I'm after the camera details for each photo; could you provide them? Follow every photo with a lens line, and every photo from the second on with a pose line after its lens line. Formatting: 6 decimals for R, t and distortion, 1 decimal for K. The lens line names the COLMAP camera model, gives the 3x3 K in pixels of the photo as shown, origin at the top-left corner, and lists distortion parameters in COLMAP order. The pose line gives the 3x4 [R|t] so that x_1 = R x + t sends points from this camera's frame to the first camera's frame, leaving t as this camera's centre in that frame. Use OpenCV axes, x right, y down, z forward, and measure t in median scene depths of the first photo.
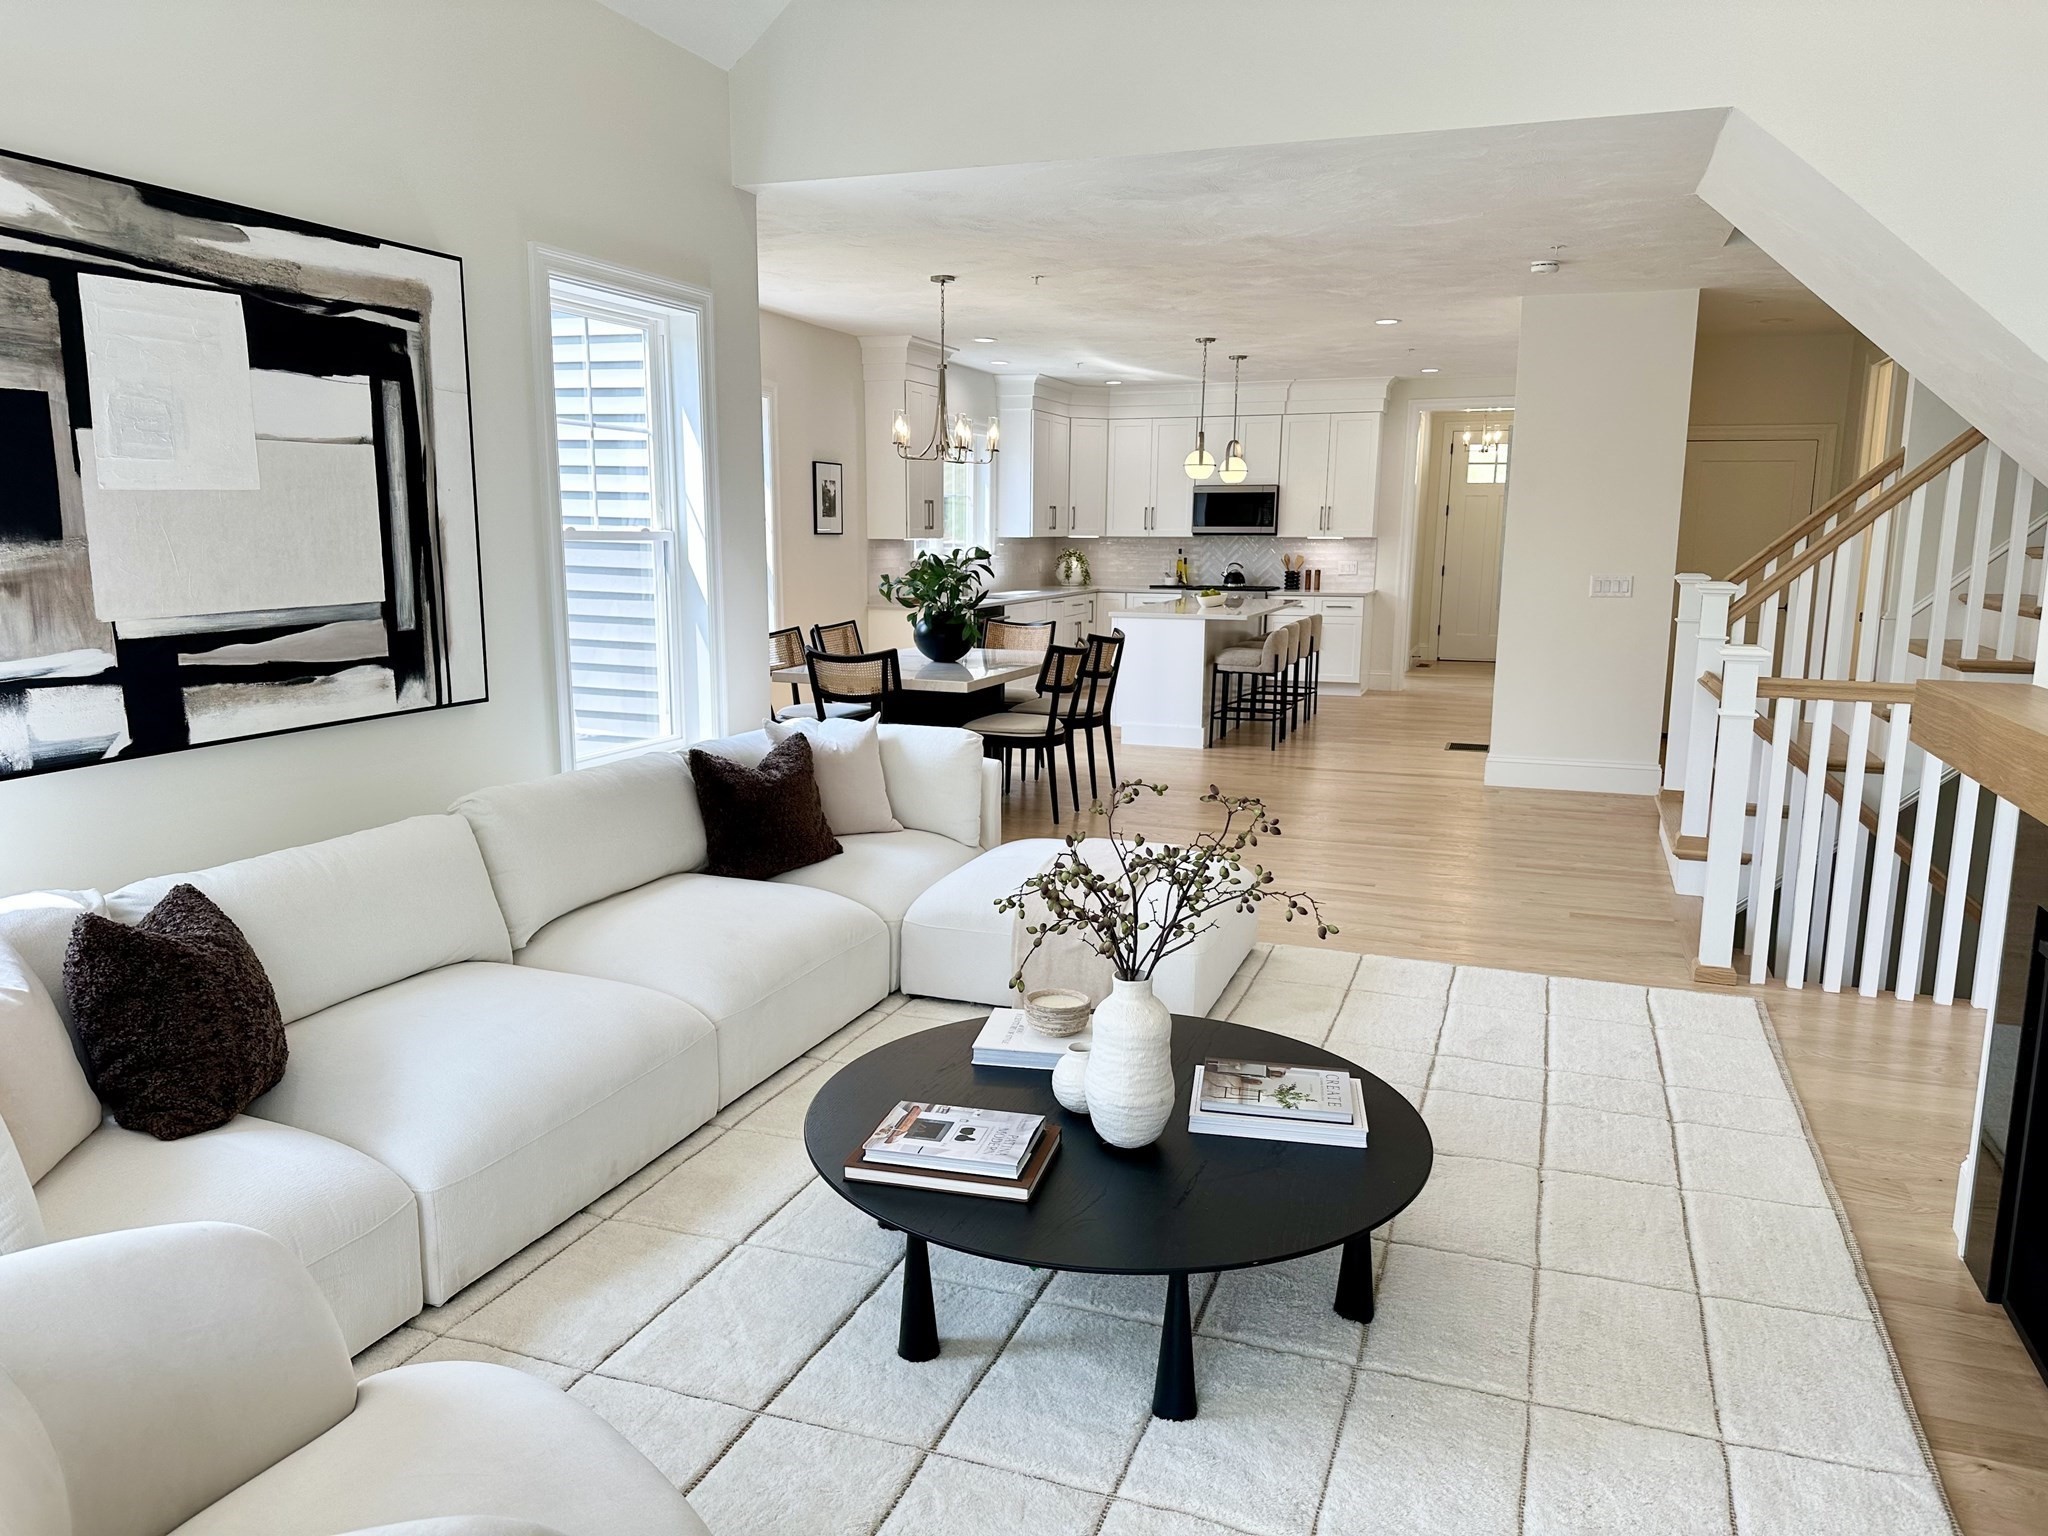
lens RADIAL K [[1423.4, 0, 1018.9], [0, 1423.4, 762.4], [0, 0, 1]] dist [0.164080, -0.257430]
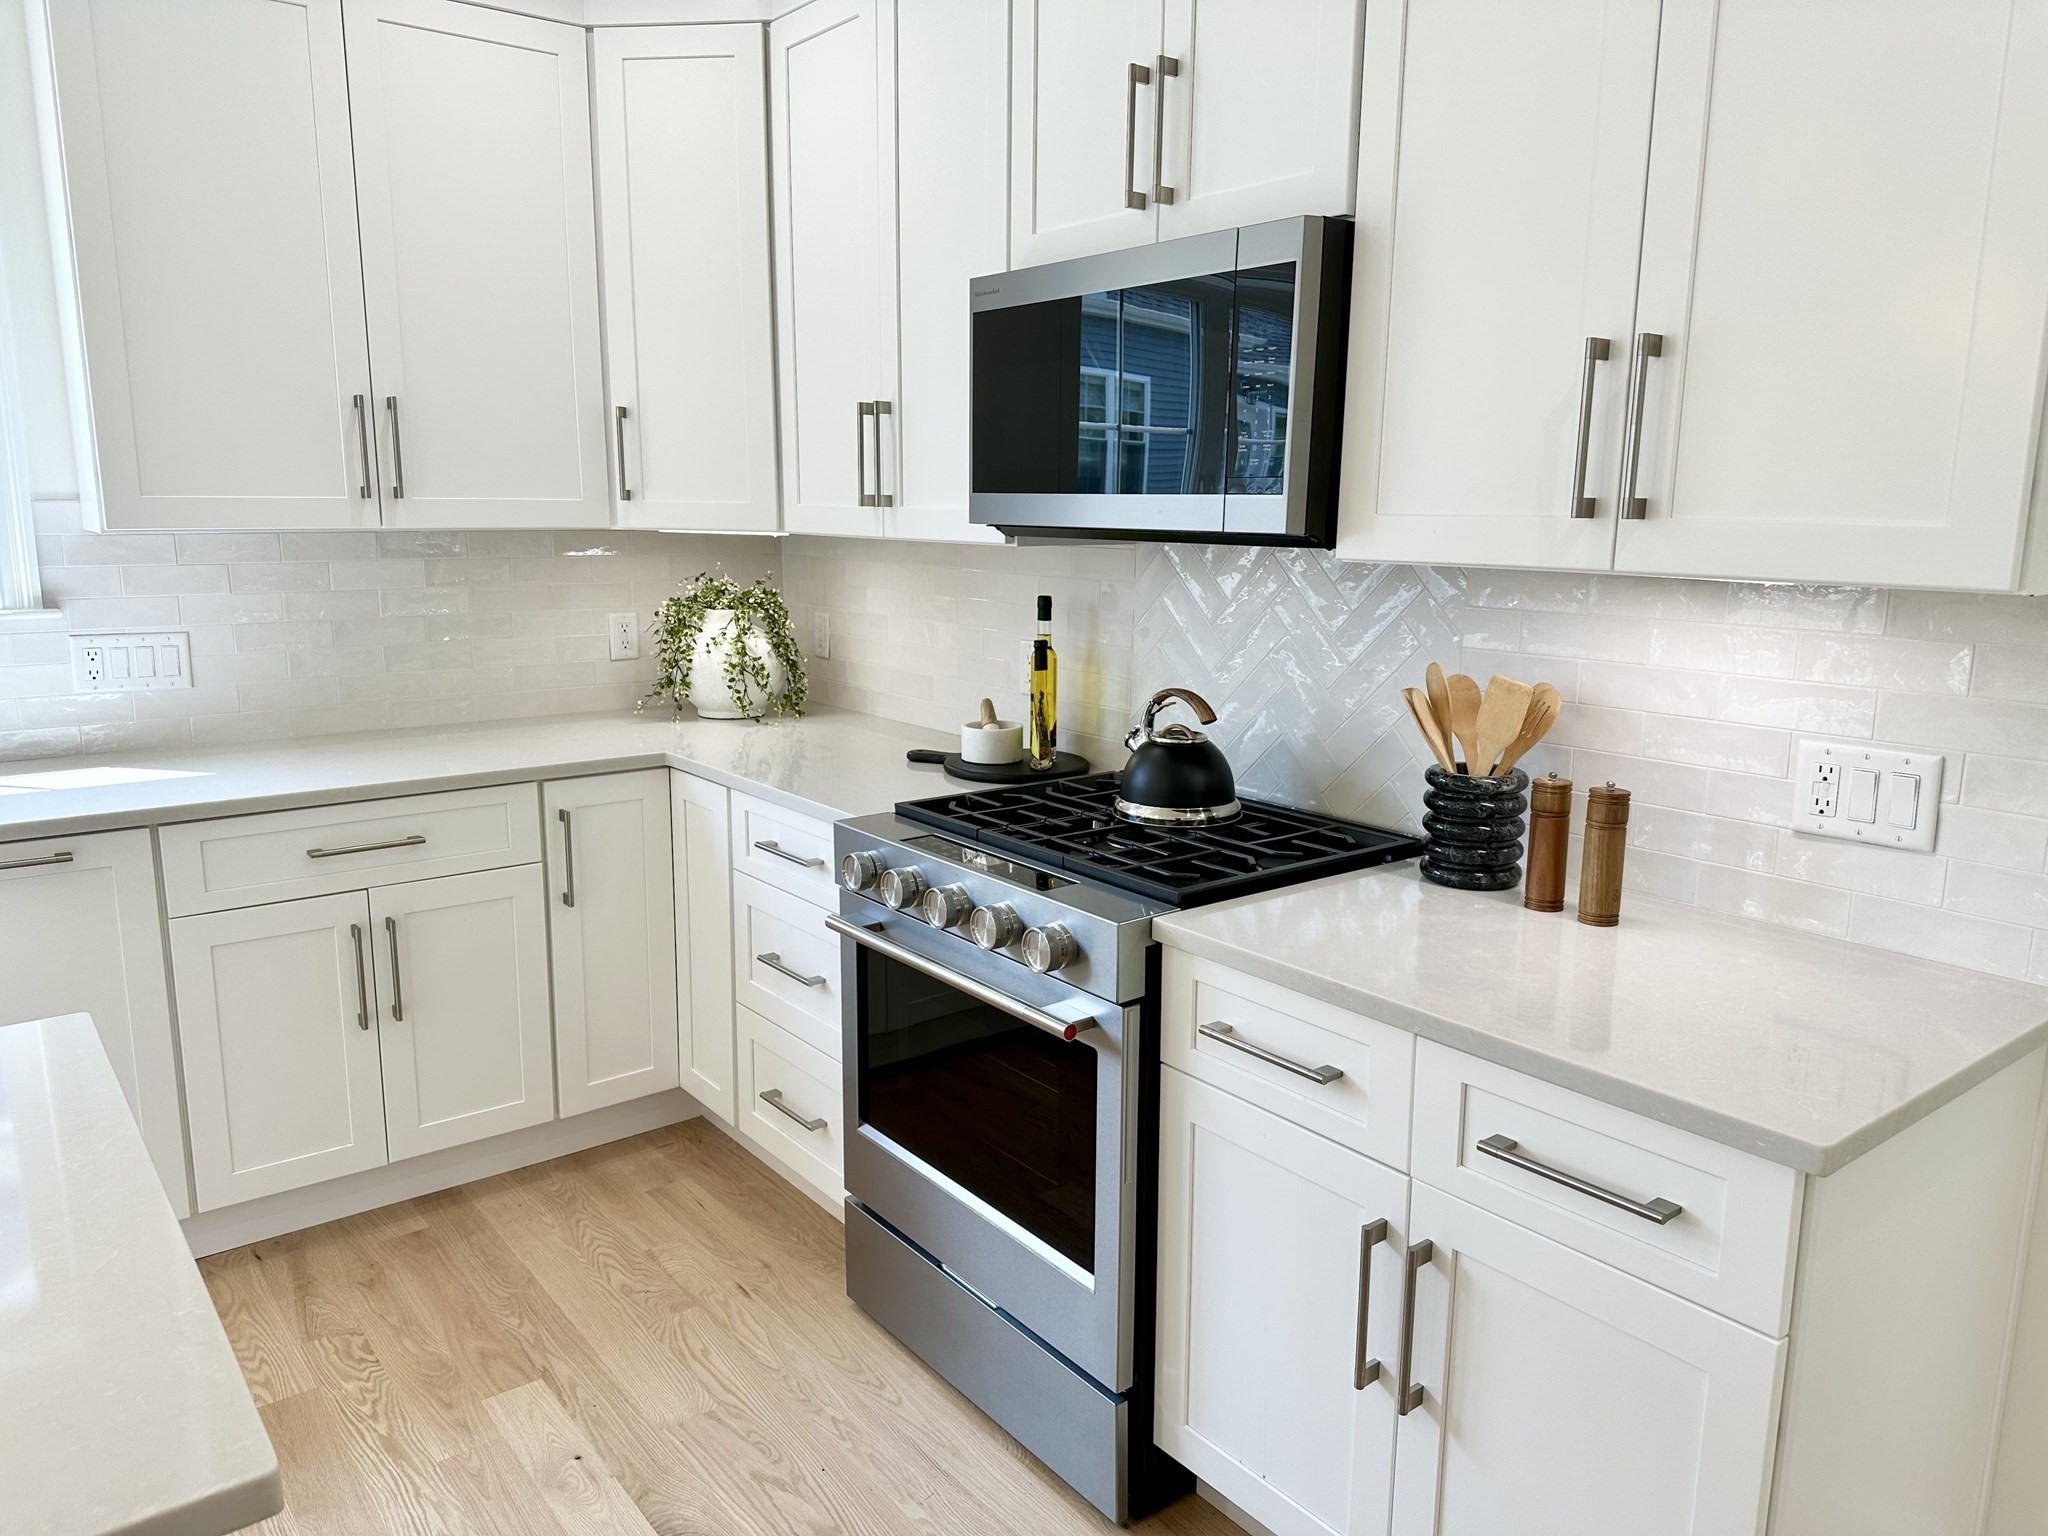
lens RADIAL K [[1428.0, 0, 1032.2], [0, 1428.0, 772.1], [0, 0, 1]] dist [0.075143, -0.107635]
pose [[0.846165, 0.098922, -0.523659, 0.247096], [-0.088273, 0.995064, 0.045335, -0.144447], [0.525559, 0.007864, 0.850721, 0.889565]]
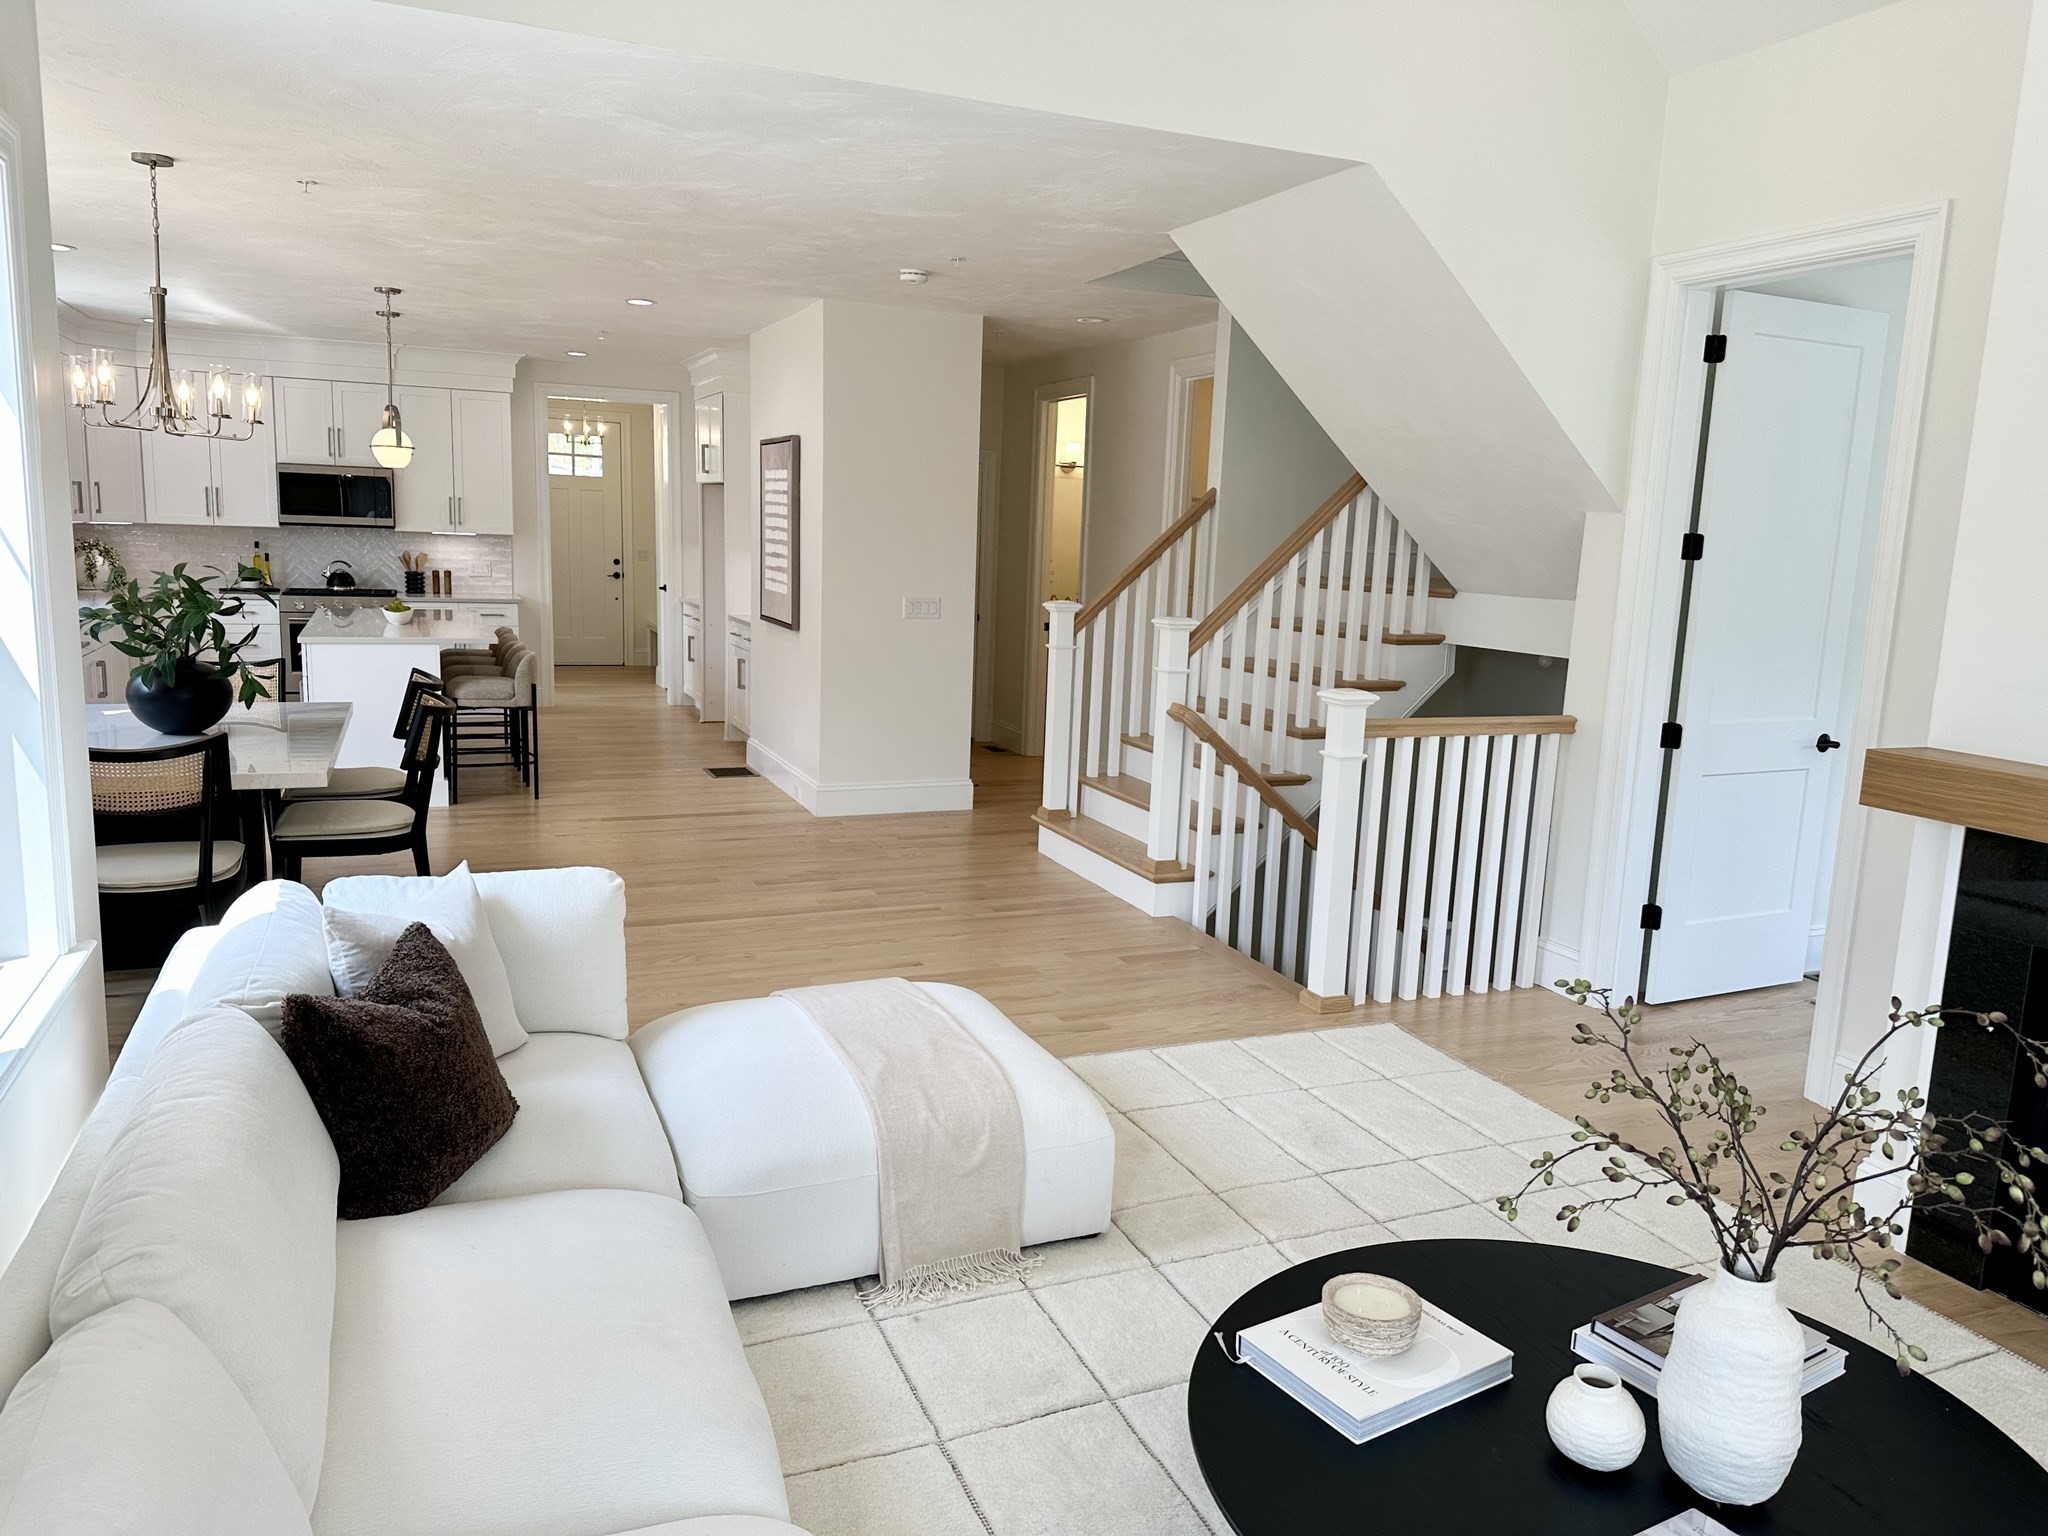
lens RADIAL K [[1430.9, 0, 997.8], [0, 1430.9, 768.0], [0, 0, 1]] dist [0.076547, -0.095307]
pose [[0.735844, -0.094479, 0.670527, -0.144864], [0.080871, 0.995393, 0.051505, -0.037061], [-0.672305, 0.016326, 0.740095, 0.154755]]
